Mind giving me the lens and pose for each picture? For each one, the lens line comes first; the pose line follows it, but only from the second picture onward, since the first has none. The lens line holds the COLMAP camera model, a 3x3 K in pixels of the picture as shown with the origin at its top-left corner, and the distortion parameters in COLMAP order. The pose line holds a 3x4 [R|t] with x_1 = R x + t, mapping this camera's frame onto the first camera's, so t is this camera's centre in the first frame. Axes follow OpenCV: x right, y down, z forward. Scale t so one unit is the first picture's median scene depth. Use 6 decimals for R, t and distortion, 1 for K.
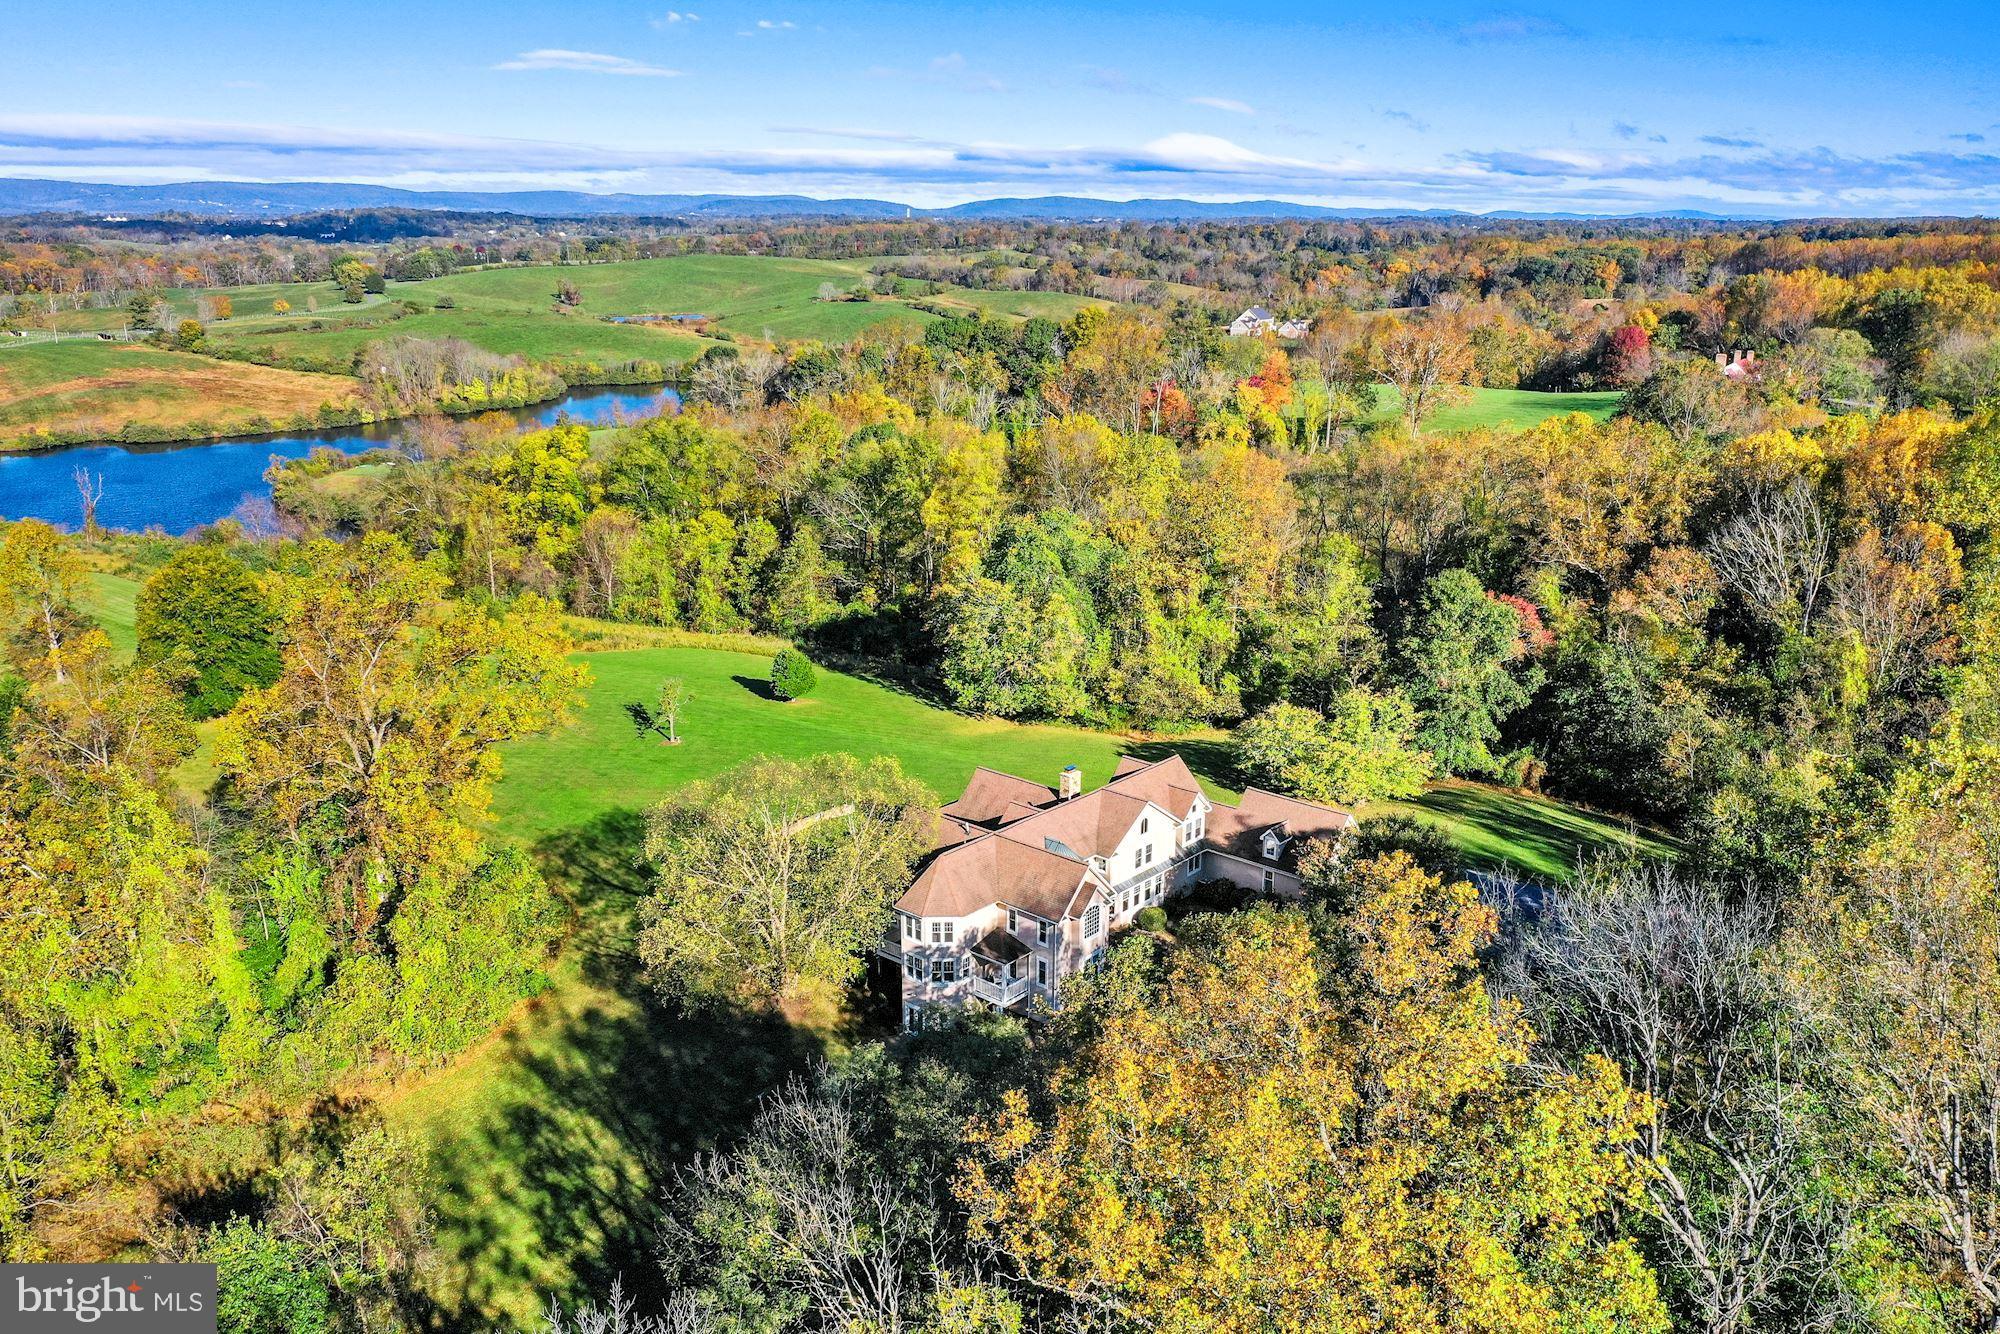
lens RADIAL K [[1567.2, 0, 991.1], [0, 1567.2, 660.0], [0, 0, 1]] dist [-0.008504, -0.009180]
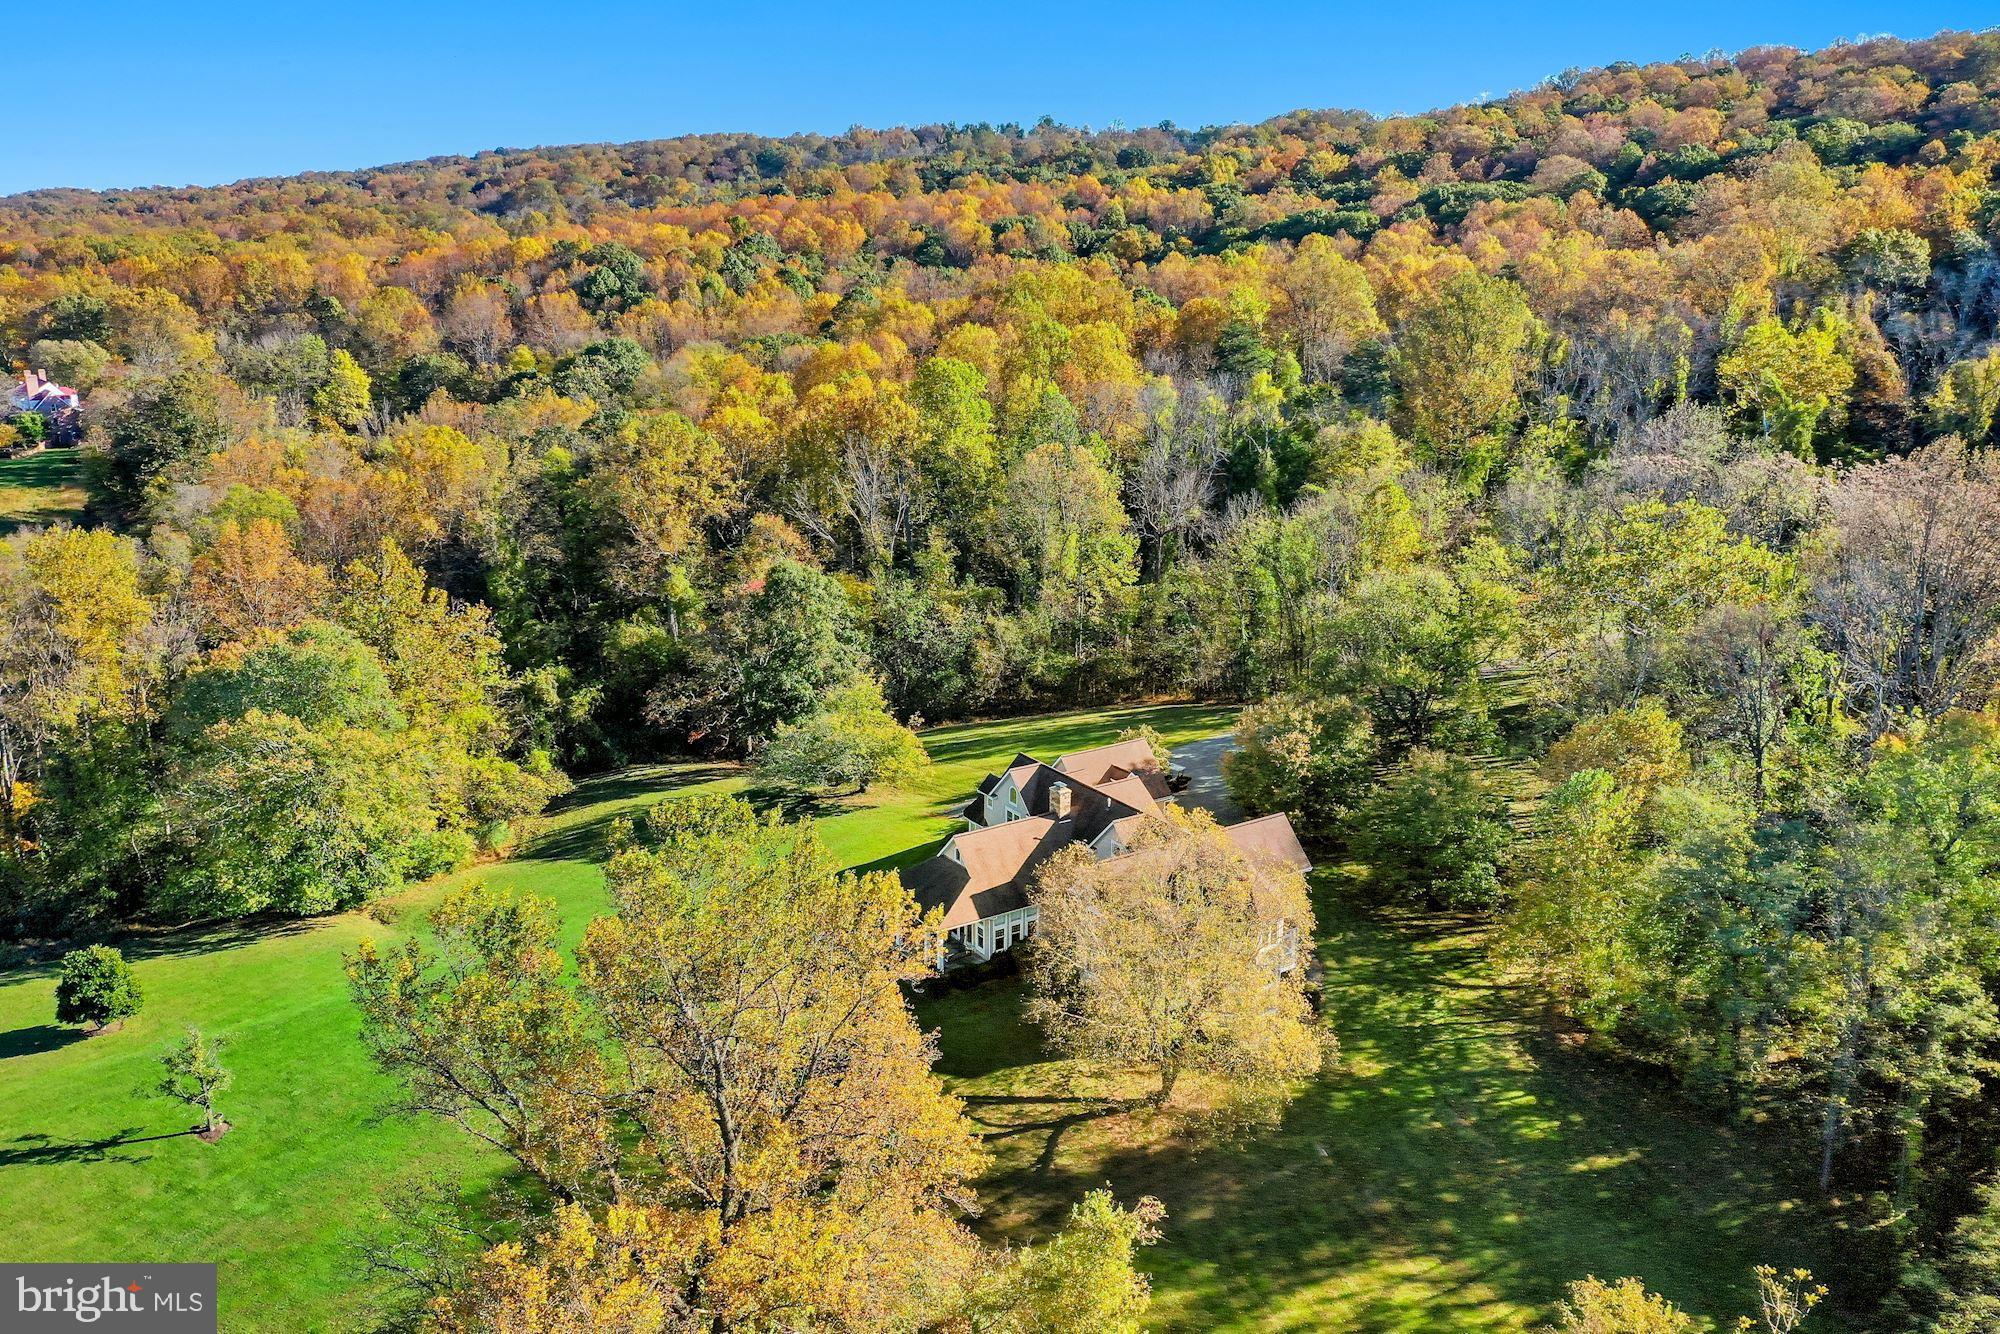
lens RADIAL K [[1567.2, 0, 988.1], [0, 1567.2, 661.7], [0, 0, 1]] dist [-0.008504, -0.009180]
pose [[0.265522, -0.260046, 0.928372, -0.584425], [0.260289, 0.946514, 0.190683, -0.138418], [-0.928304, 0.191014, 0.319007, 0.480965]]
